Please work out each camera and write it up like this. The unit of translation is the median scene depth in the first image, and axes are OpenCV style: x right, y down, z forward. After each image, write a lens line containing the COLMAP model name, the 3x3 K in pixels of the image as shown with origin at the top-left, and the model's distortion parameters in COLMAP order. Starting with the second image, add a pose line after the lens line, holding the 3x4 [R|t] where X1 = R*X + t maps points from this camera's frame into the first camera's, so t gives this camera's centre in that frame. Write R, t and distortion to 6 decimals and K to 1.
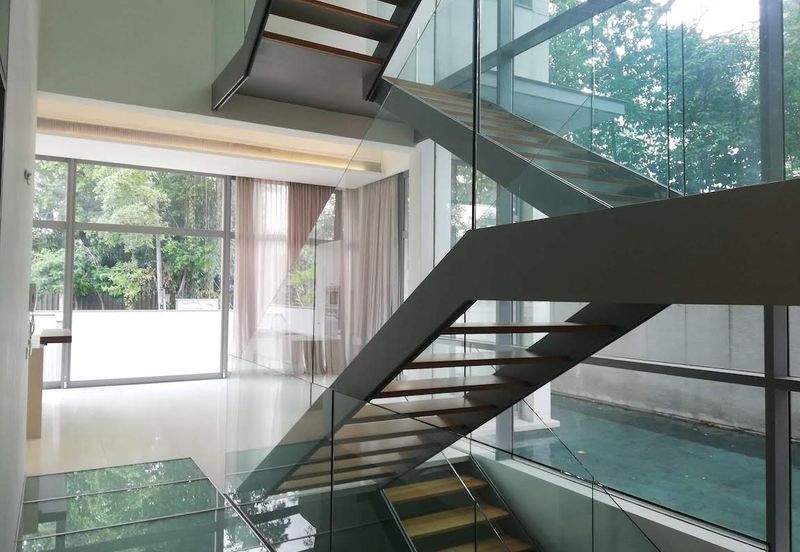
lens RADIAL K [[600.4, 0, 400.0], [0, 600.4, 276.0], [0, 0, 1]] dist [0.003729, 0.003337]
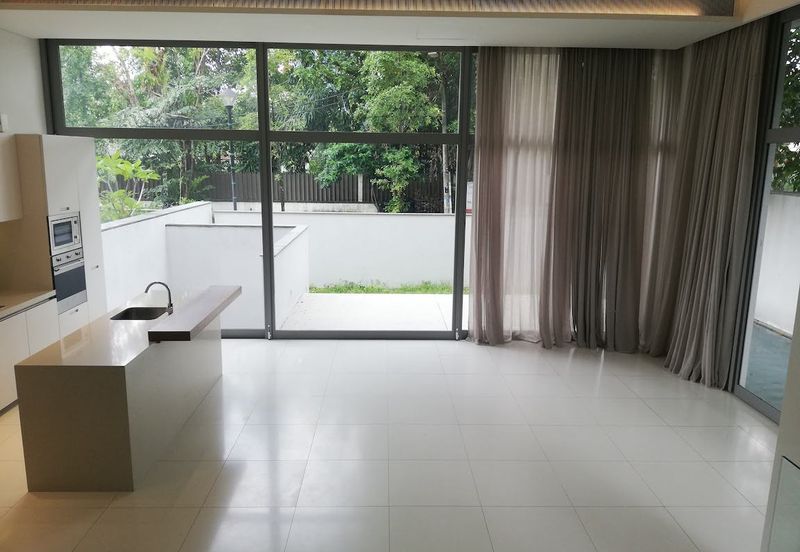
lens RADIAL K [[596.1, 0, 400.0], [0, 596.1, 276.0], [0, 0, 1]] dist [0.099902, -0.133899]
pose [[0.879905, 0.092516, -0.466056, -0.018481], [0.012436, 0.976041, 0.217232, -0.066291], [0.474988, -0.196939, 0.857672, 0.346130]]
